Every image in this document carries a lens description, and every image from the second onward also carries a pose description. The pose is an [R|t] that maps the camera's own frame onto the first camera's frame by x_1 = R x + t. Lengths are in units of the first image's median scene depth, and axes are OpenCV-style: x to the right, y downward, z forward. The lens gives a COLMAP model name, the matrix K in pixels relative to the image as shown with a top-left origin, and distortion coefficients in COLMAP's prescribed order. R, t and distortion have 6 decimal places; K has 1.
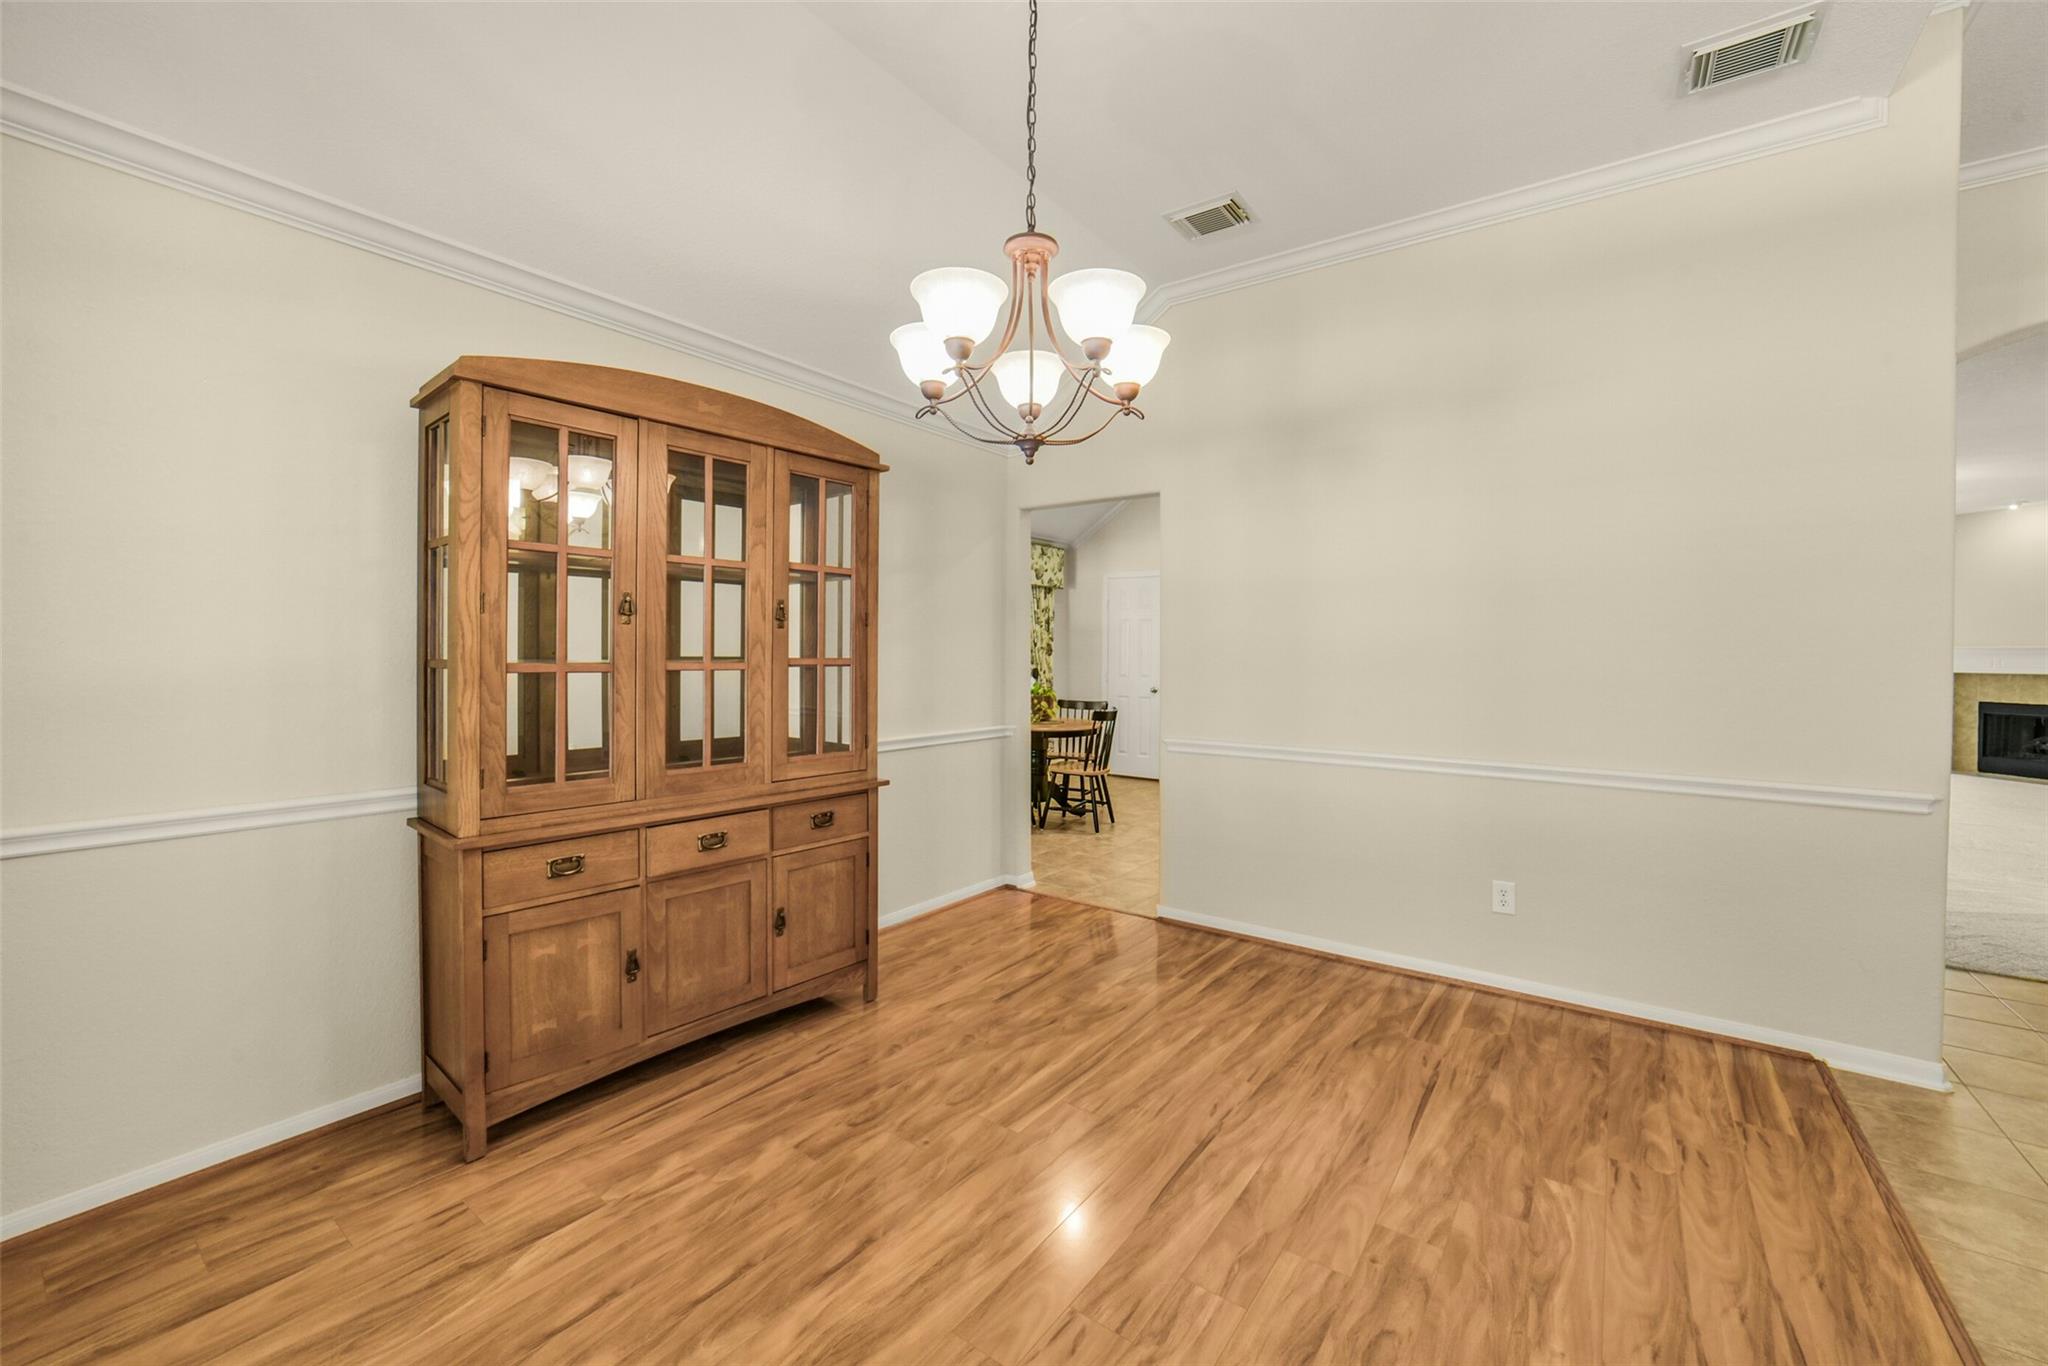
lens RADIAL K [[820.0, 0, 1022.1], [0, 820.0, 654.6], [0, 0, 1]] dist [-0.033624, 0.008145]
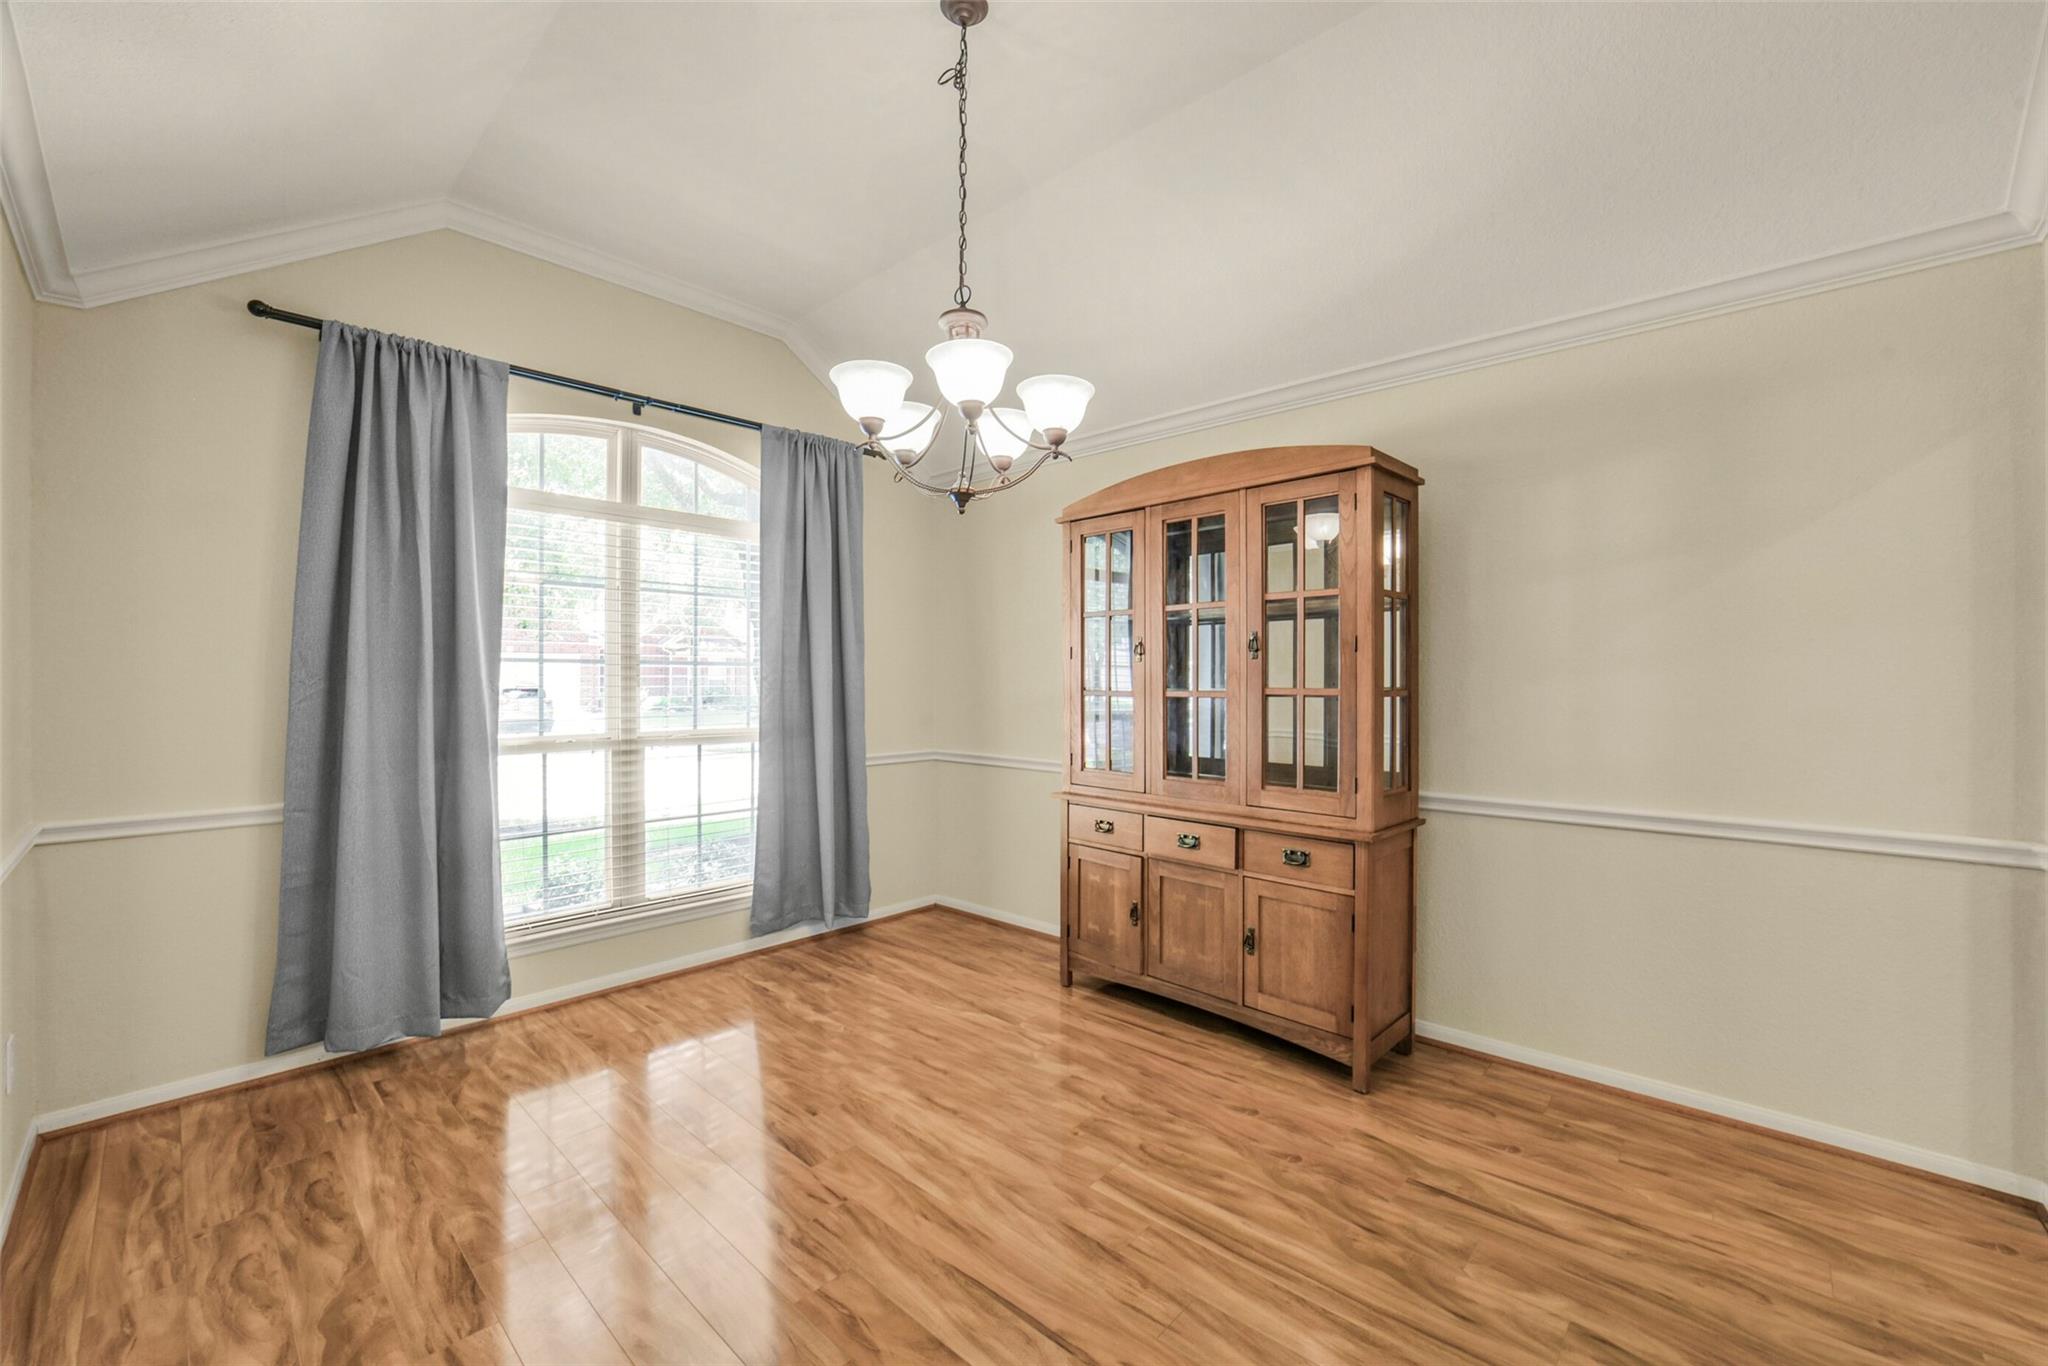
lens RADIAL K [[810.6, 0, 1039.4], [0, 810.6, 677.9], [0, 0, 1]] dist [-0.033940, 0.008215]
pose [[-0.097274, -0.011935, -0.995186, 0.813703], [-0.001058, 0.999929, -0.011888, 0.004543], [0.995257, -0.000103, -0.097280, 0.894178]]
